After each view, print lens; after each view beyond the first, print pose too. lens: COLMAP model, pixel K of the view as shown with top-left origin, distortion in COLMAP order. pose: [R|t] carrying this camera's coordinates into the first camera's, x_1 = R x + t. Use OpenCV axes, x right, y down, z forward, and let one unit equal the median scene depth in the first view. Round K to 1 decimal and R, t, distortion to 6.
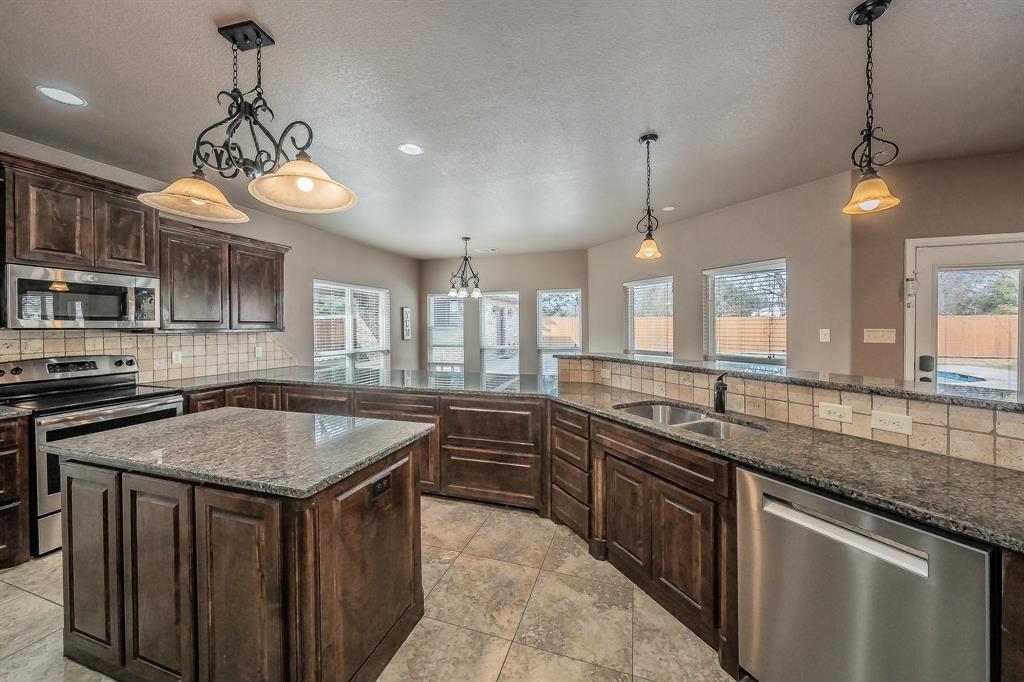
lens RADIAL K [[359.4, 0, 514.8], [0, 359.4, 329.8], [0, 0, 1]] dist [-0.002053, -0.000187]
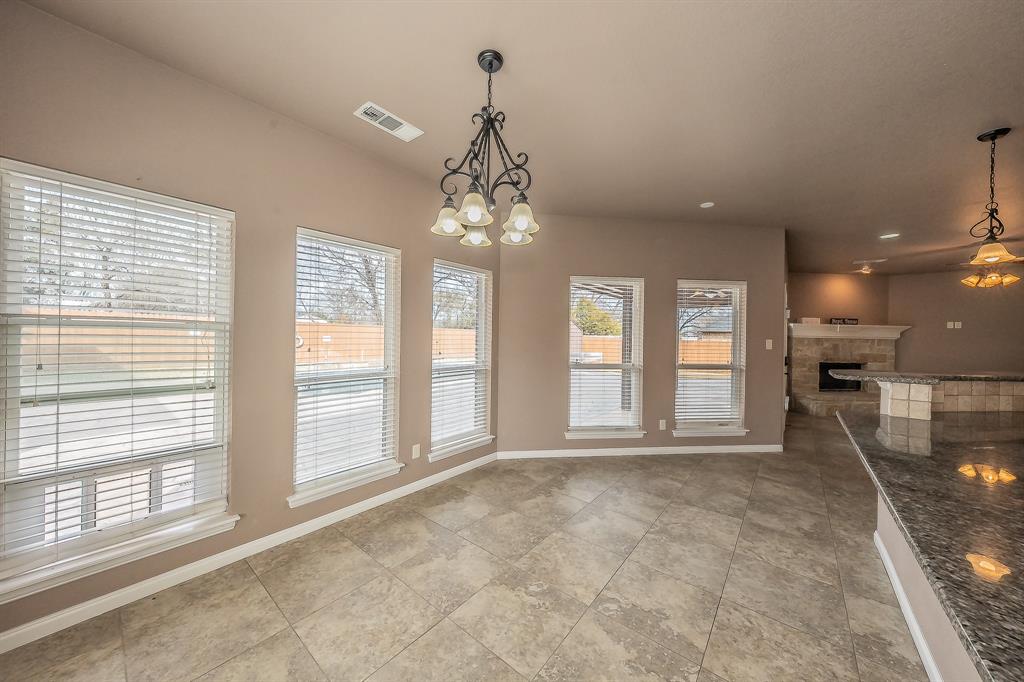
lens RADIAL K [[352.5, 0, 508.3], [0, 352.5, 339.5], [0, 0, 1]] dist [-0.000785, 0.000108]
pose [[0.363037, 0.003035, 0.931770, -0.774422], [-0.011408, 0.999934, 0.001187, 0.007204], [-0.931705, -0.011060, 0.363047, 1.542361]]
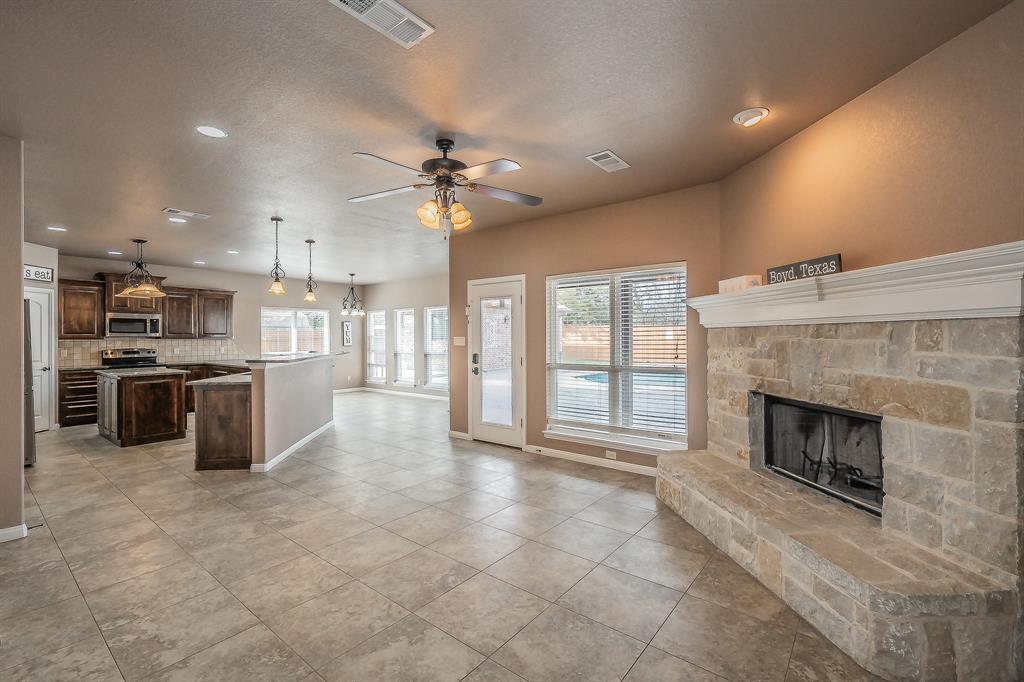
lens RADIAL K [[449.5, 0, 512.0], [0, 449.5, 341.0], [0, 0, 1]] dist [0.000488, 0.000198]
pose [[0.932989, 0.002868, -0.359892, 1.959712], [-0.002471, 0.999996, 0.001565, 0.012475], [0.359895, -0.000571, 0.932992, -0.780921]]
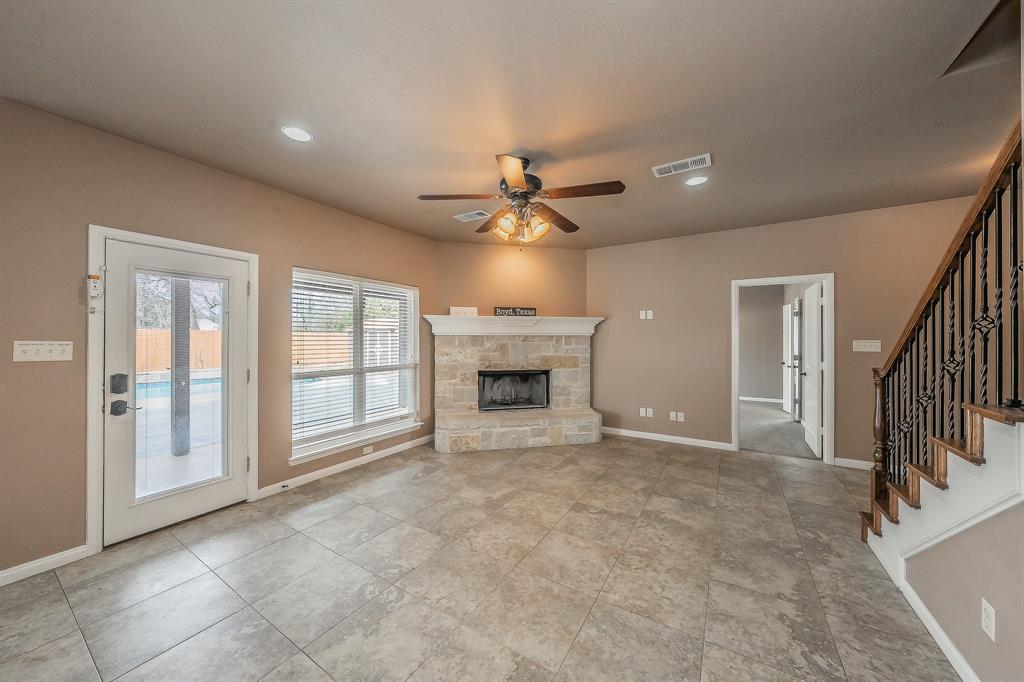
lens RADIAL K [[352.5, 0, 508.3], [0, 352.5, 339.5], [0, 0, 1]] dist [-0.000785, 0.000108]
pose [[0.250573, 0.005618, 0.968081, 0.578321], [0.009185, 0.999924, -0.008180, 0.009287], [-0.968054, 0.010942, 0.250502, -0.055917]]
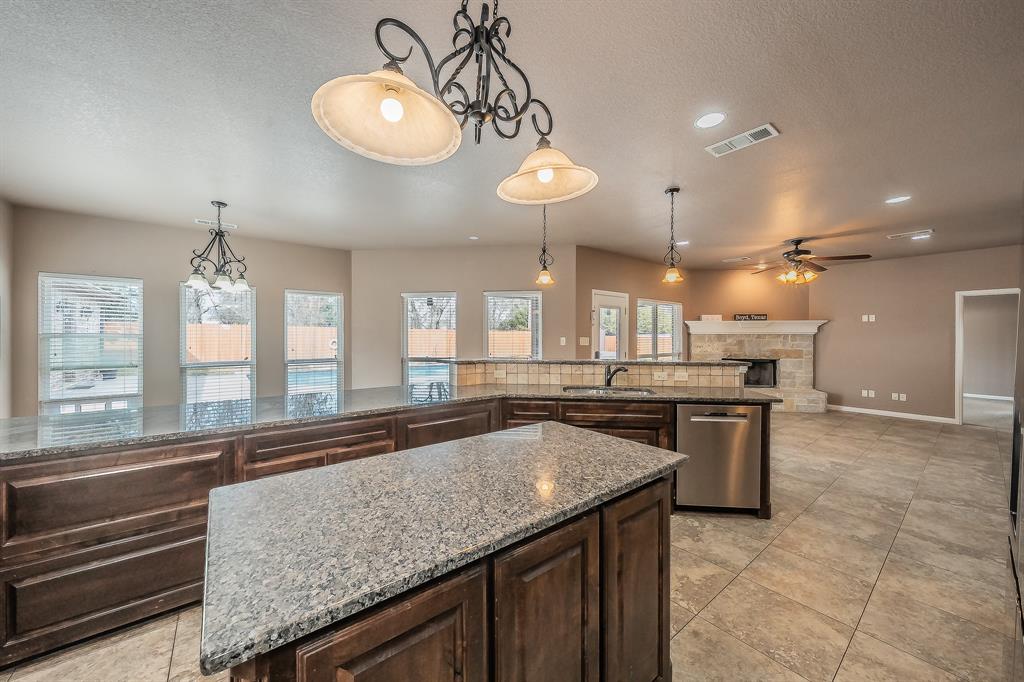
lens RADIAL K [[369.7, 0, 508.3], [0, 369.7, 338.4], [0, 0, 1]] dist [-0.002183, -0.000093]
pose [[0.561086, 0.001619, 0.827756, -0.725729], [0.003712, 0.999983, -0.004472, 0.009289], [-0.827749, 0.005582, 0.561071, 0.281243]]
